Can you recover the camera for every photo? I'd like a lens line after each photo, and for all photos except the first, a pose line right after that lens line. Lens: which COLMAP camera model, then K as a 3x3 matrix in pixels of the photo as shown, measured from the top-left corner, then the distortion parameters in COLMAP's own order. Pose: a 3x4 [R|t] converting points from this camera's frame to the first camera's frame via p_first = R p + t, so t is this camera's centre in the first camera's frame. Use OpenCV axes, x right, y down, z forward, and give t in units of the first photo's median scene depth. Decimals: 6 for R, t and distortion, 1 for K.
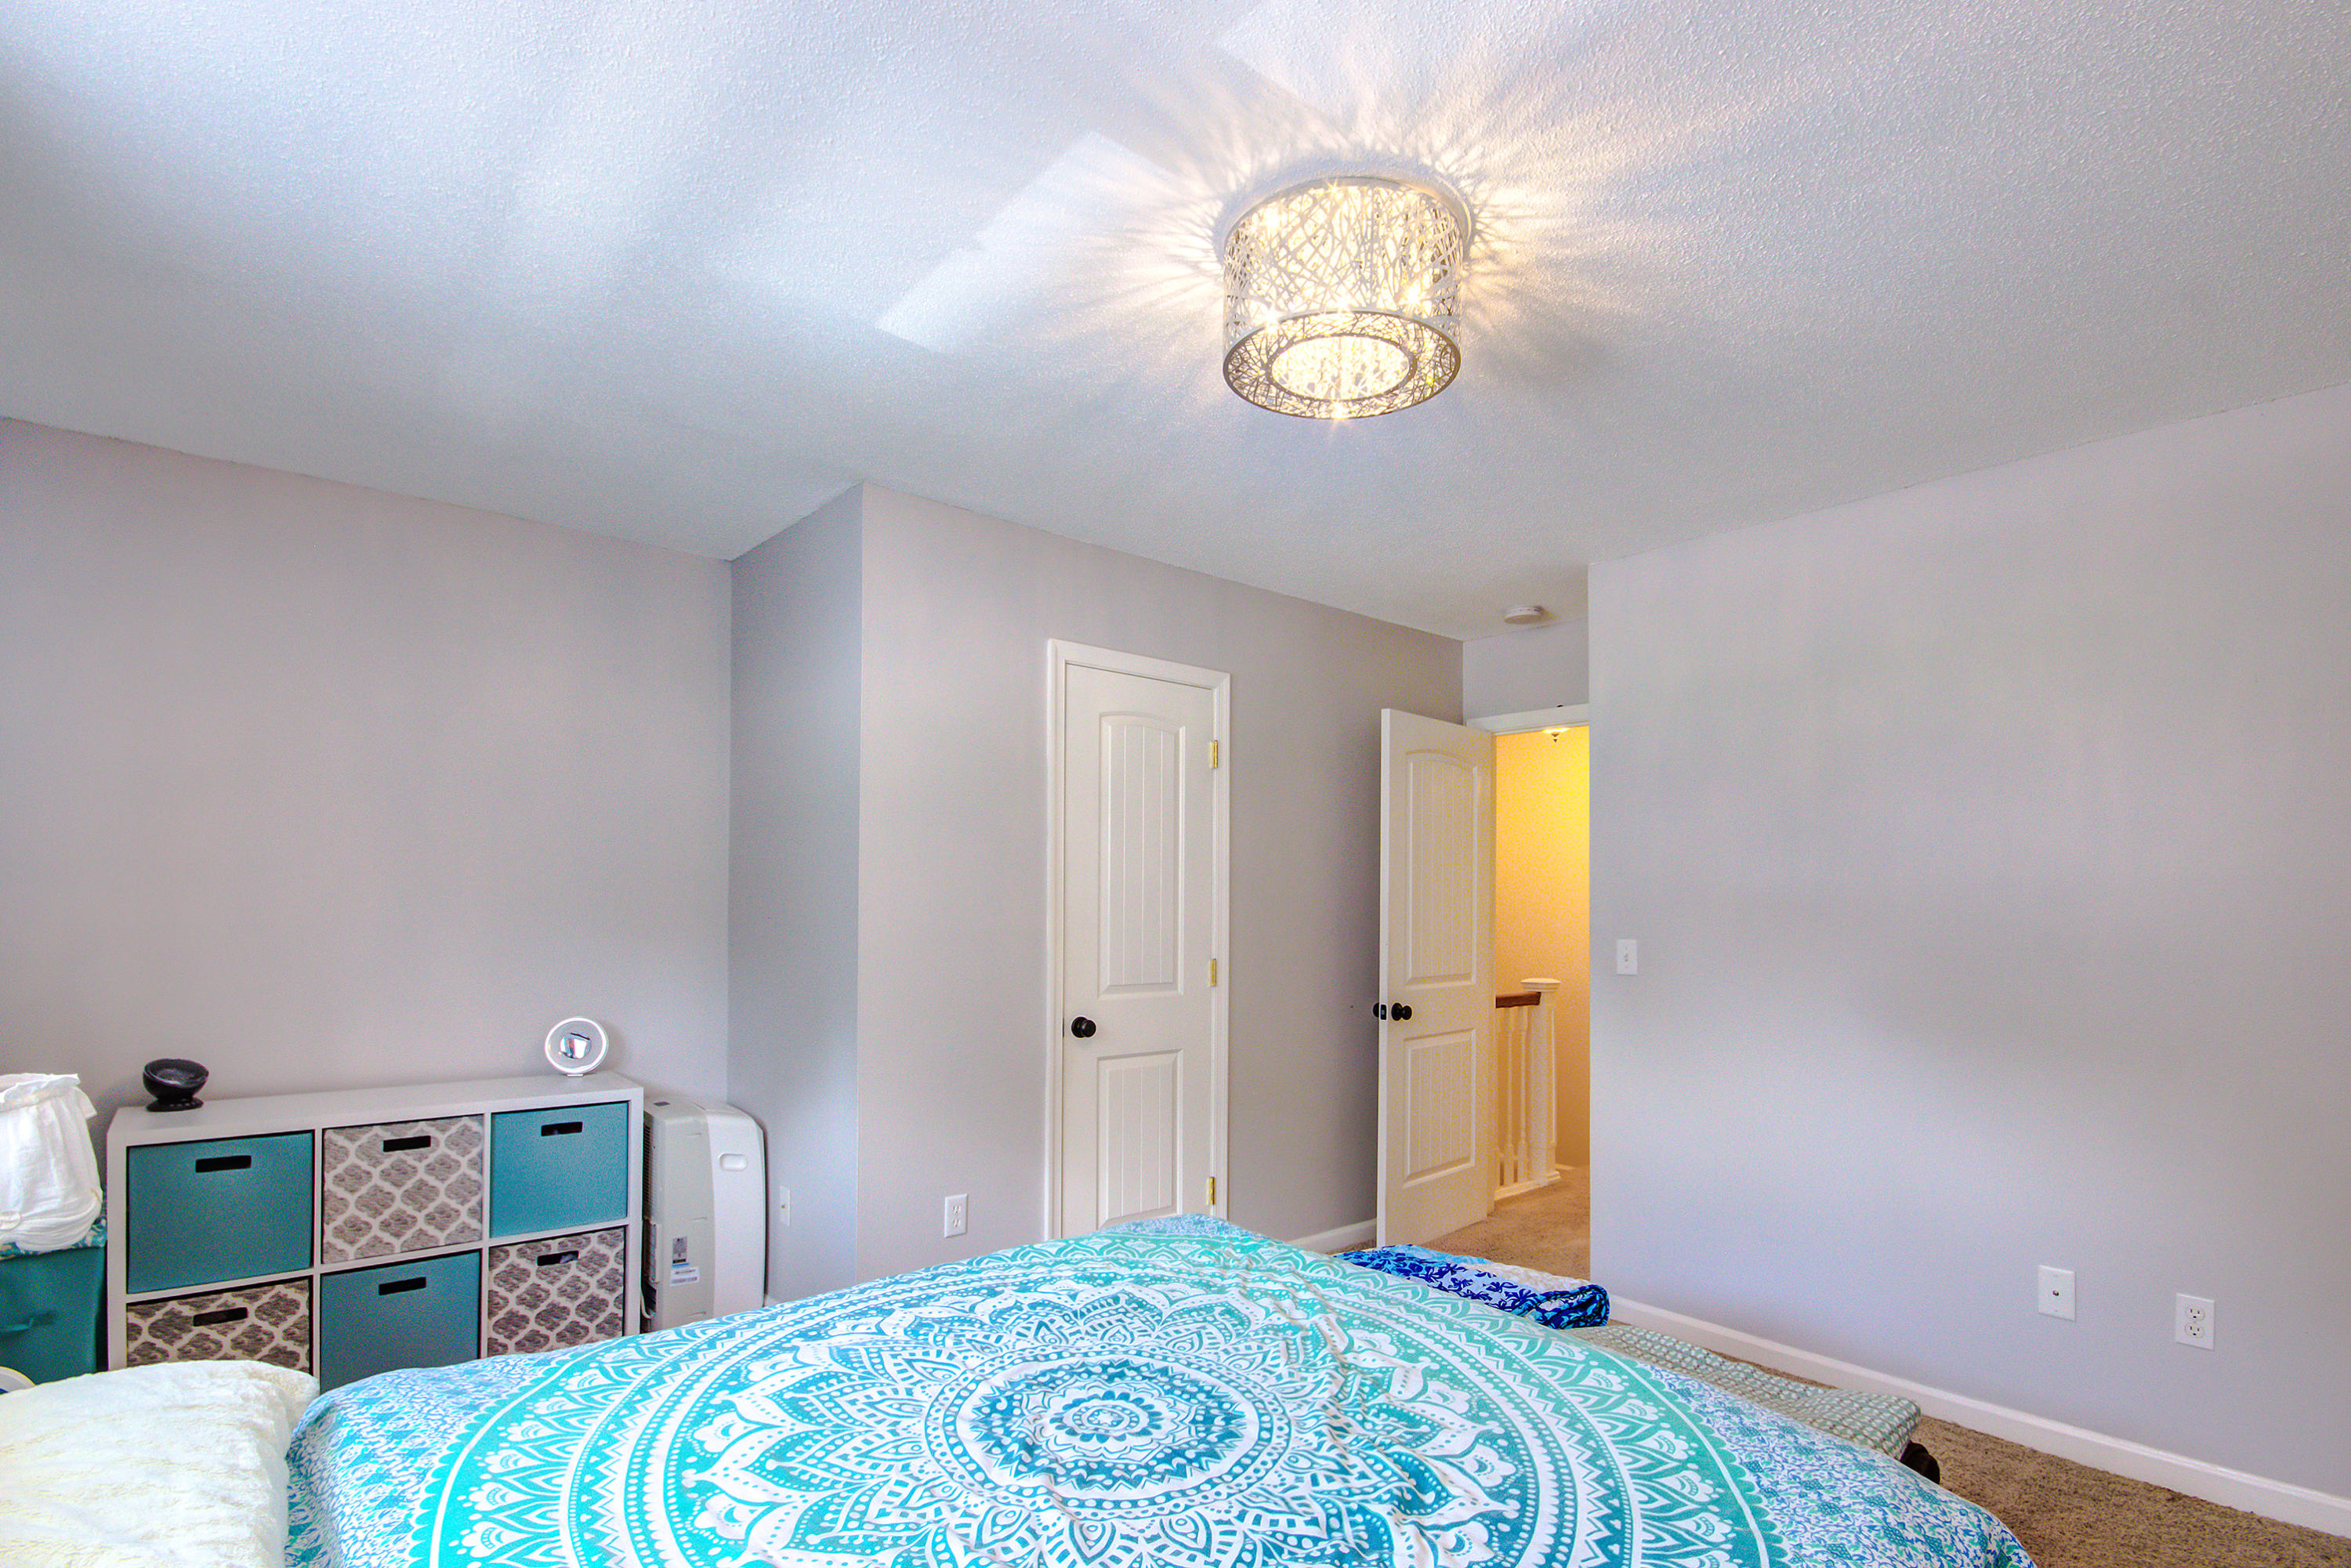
lens RADIAL K [[1164.2, 0, 1175.4], [0, 1164.2, 893.6], [0, 0, 1]] dist [-0.002695, -0.000874]
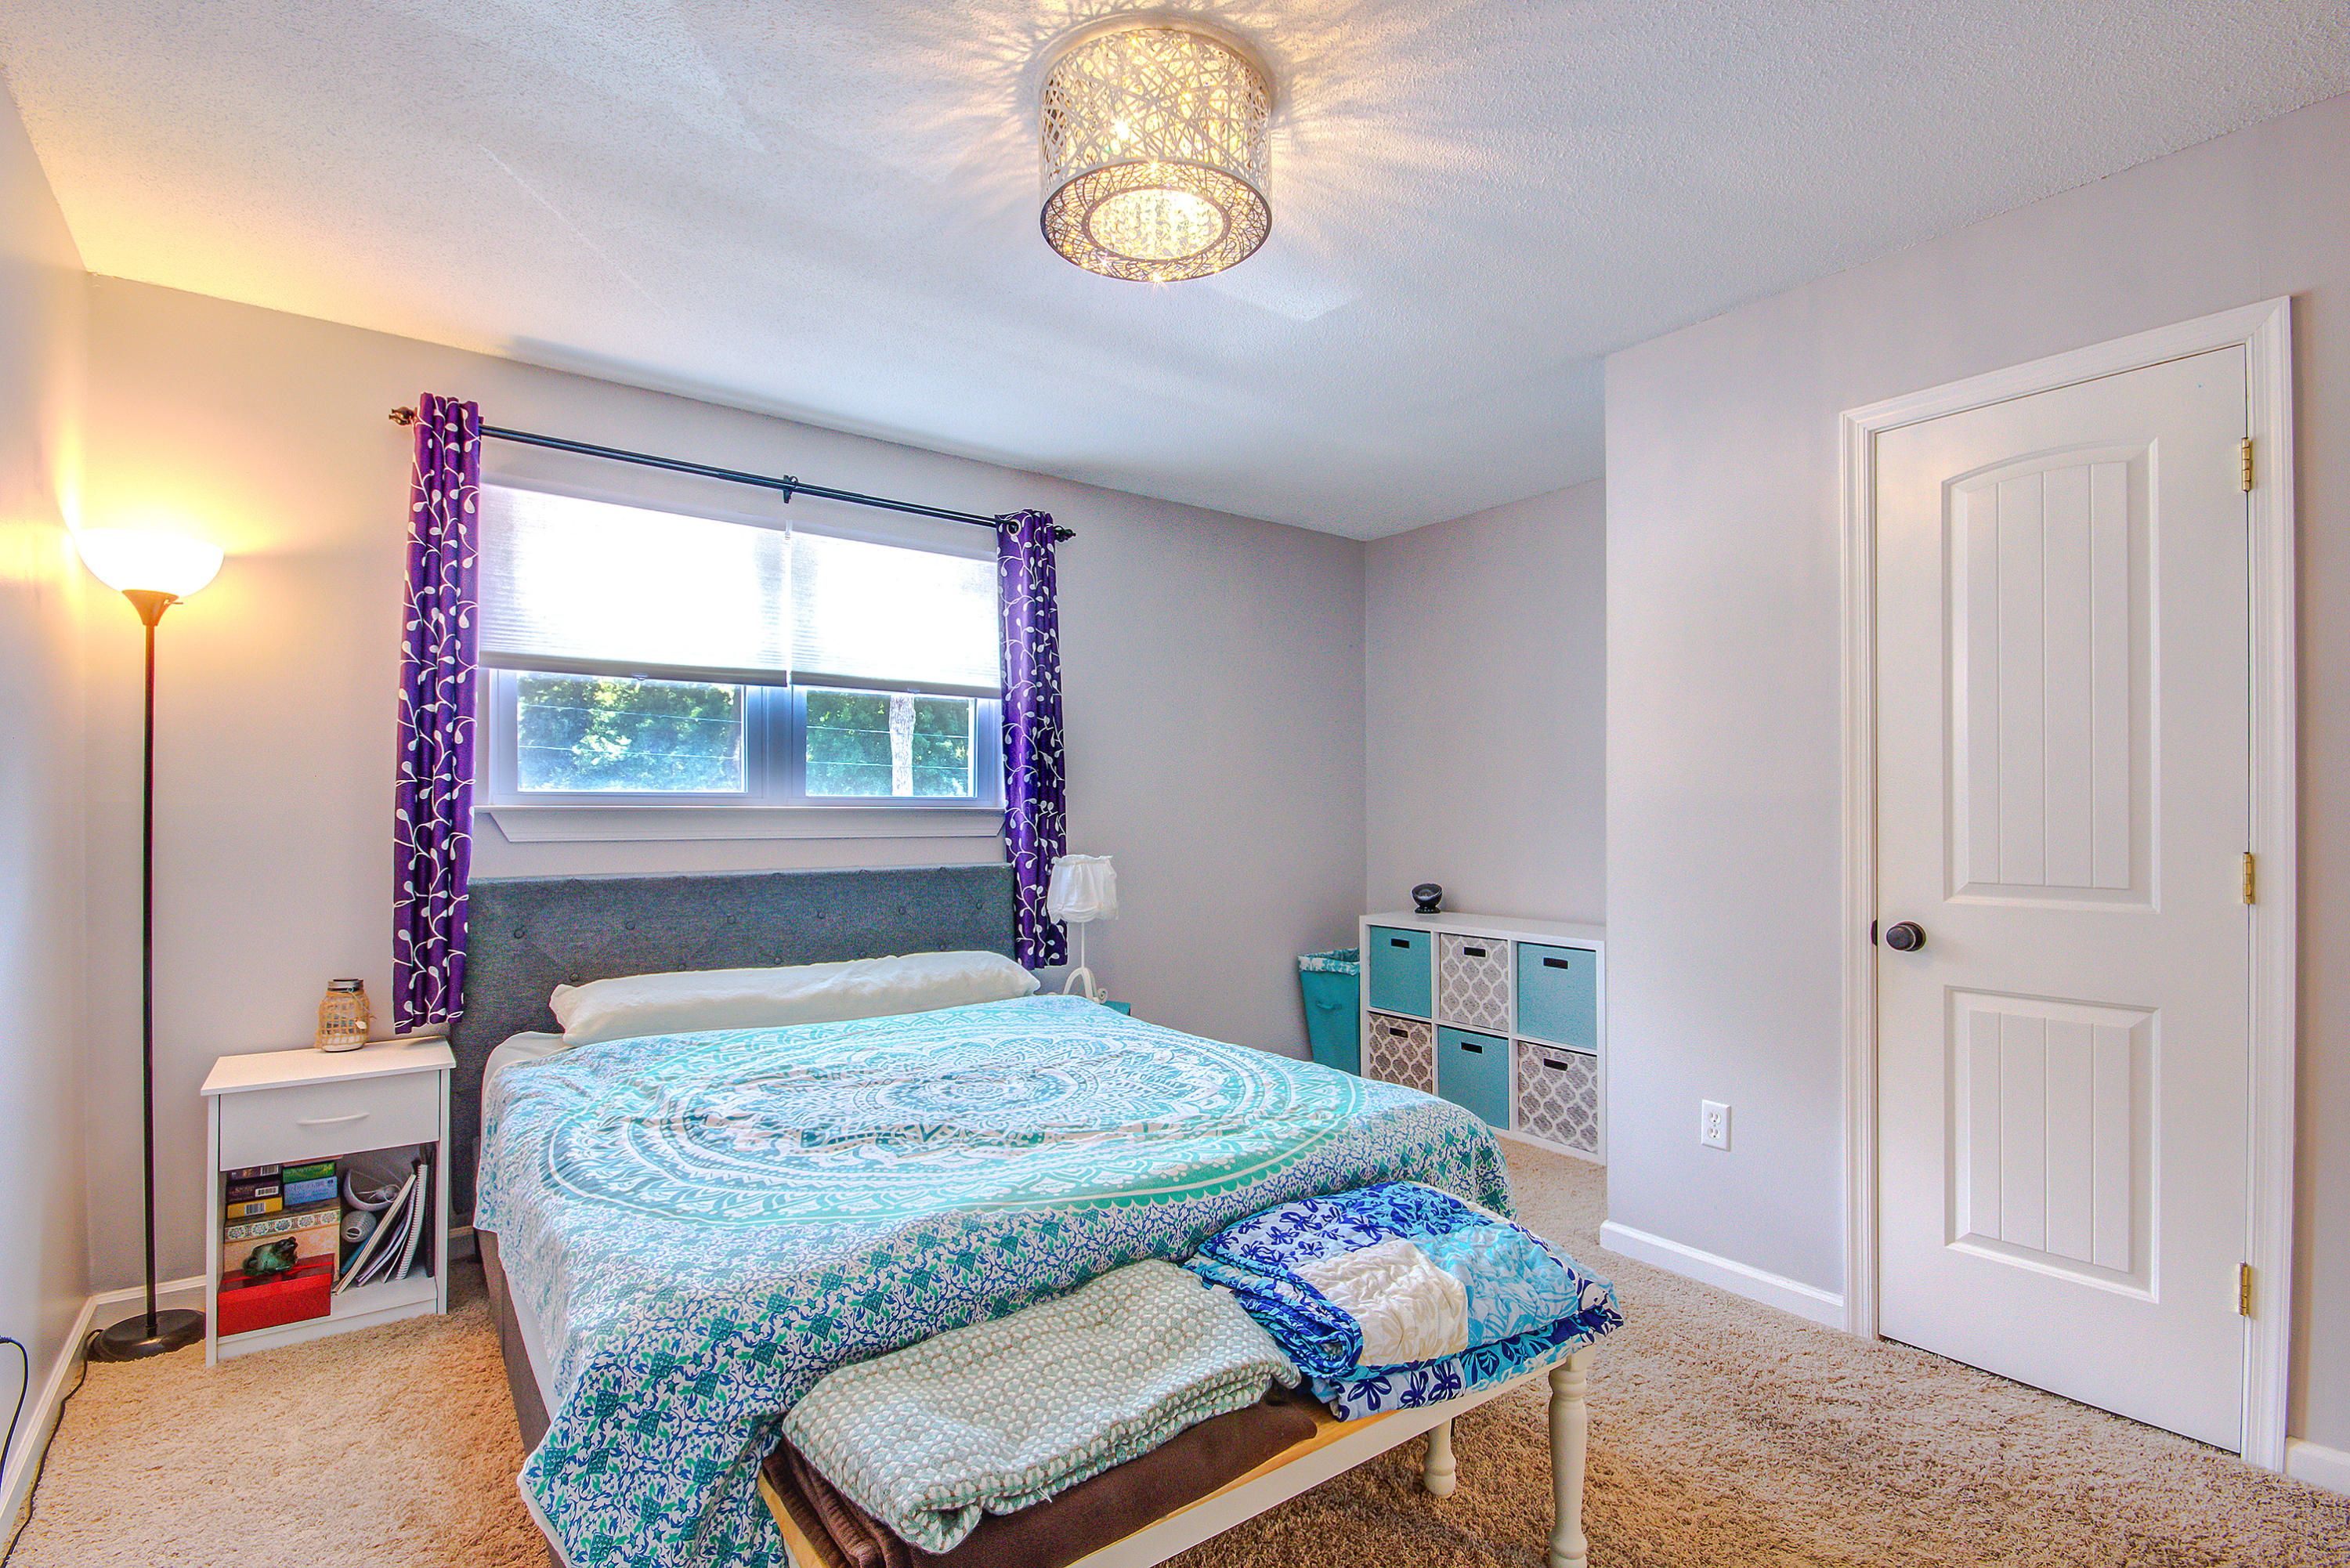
lens RADIAL K [[1097.9, 0, 1190.4], [0, 1097.9, 828.9], [0, 0, 1]] dist [0.000760, -0.005221]
pose [[-0.073451, 0.003579, -0.997292, 0.727835], [0.009825, 0.999948, 0.002865, 0.050779], [0.997250, -0.009588, -0.073483, 0.726168]]
